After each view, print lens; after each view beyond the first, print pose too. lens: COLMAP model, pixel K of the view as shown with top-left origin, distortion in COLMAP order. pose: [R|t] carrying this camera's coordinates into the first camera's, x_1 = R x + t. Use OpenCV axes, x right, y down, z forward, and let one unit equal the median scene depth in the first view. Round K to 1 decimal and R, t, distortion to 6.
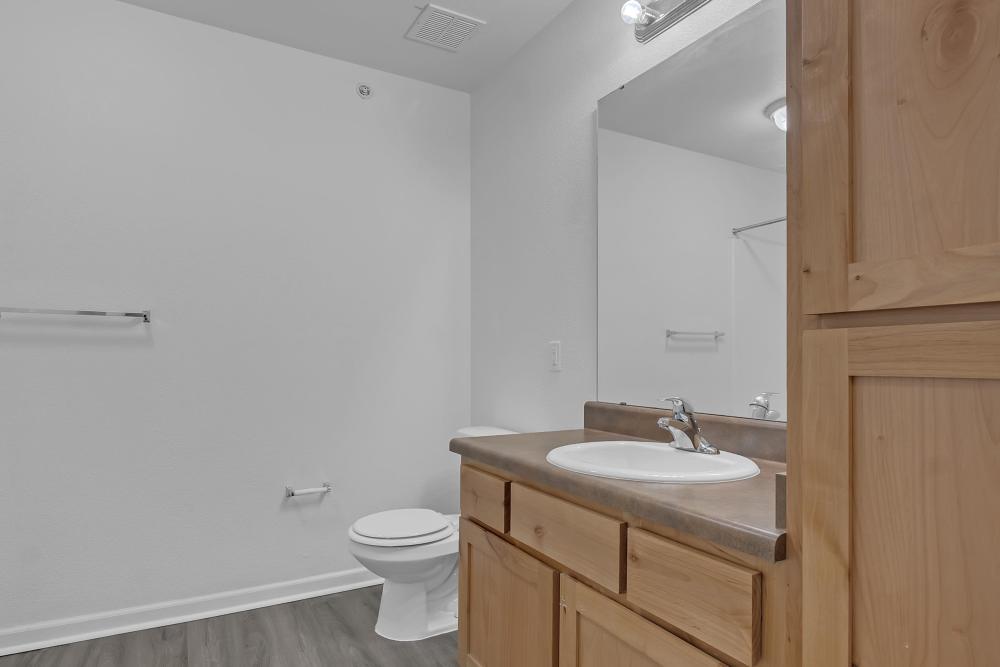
lens RADIAL K [[564.1, 0, 494.5], [0, 564.1, 346.0], [0, 0, 1]] dist [0.003015, -0.000058]
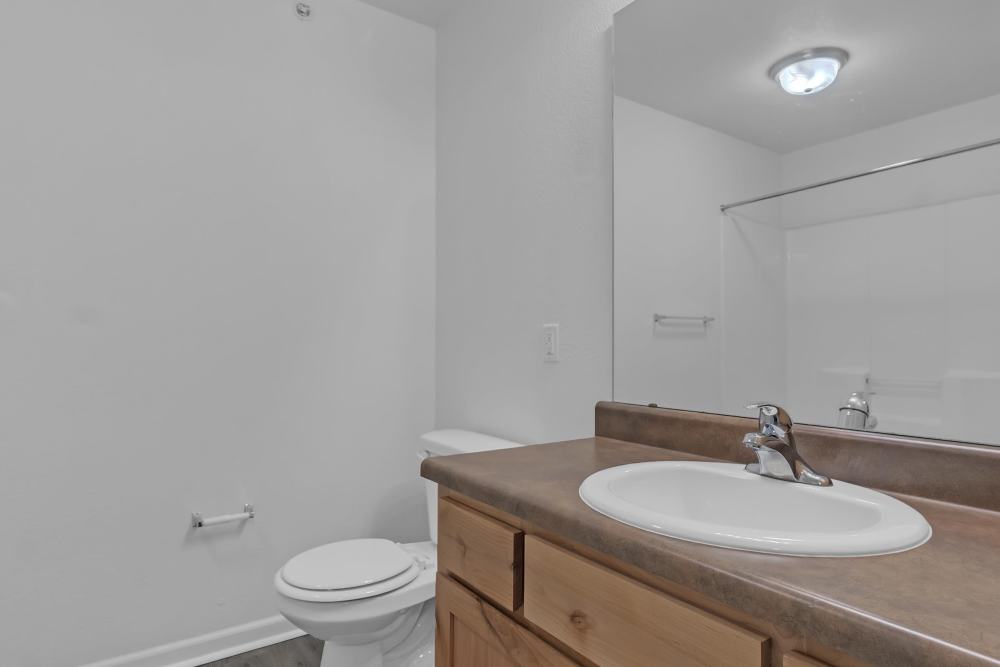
lens RADIAL K [[578.4, 0, 531.2], [0, 578.4, 330.2], [0, 0, 1]] dist [-0.013667, 0.000194]
pose [[0.989293, 0.004269, 0.145881, -0.049946], [-0.003613, 0.999982, -0.004767, 0.005621], [-0.145899, 0.004189, 0.989291, 0.267483]]
